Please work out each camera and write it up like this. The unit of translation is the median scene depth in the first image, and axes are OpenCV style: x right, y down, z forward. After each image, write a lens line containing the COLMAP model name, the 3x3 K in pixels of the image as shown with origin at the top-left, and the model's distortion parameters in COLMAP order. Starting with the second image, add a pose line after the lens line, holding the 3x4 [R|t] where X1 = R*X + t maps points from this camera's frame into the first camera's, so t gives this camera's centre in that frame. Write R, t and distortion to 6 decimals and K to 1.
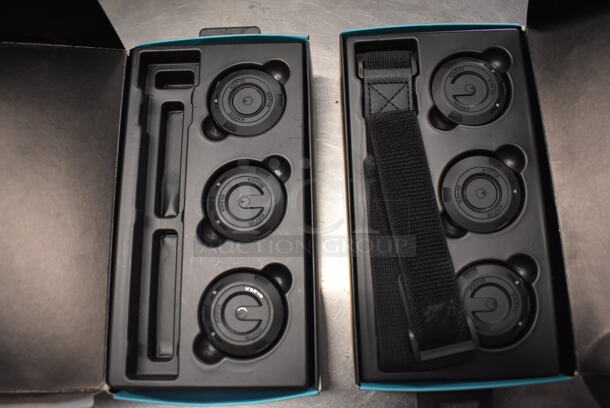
lens RADIAL K [[465.7, 0, 305.0], [0, 465.7, 204.0], [0, 0, 1]] dist [-0.122328, -0.001070]
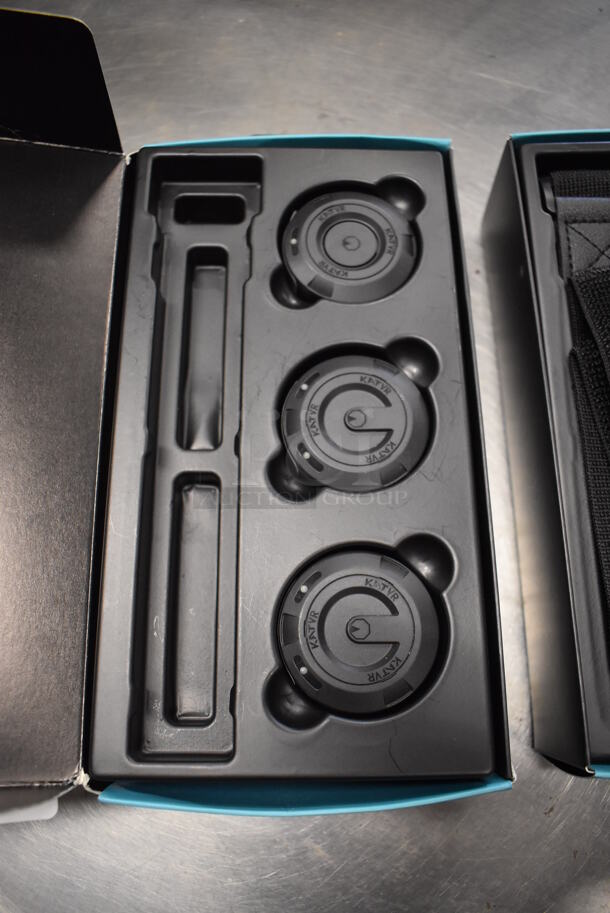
lens RADIAL K [[697.1, 0, 305.0], [0, 697.1, 456.5], [0, 0, 1]] dist [-0.122328, -0.001070]
pose [[0.999788, 0.017432, 0.010955, -0.191010], [-0.016624, 0.997411, -0.069969, 0.092335], [-0.012147, 0.069772, 0.997489, 0.206403]]
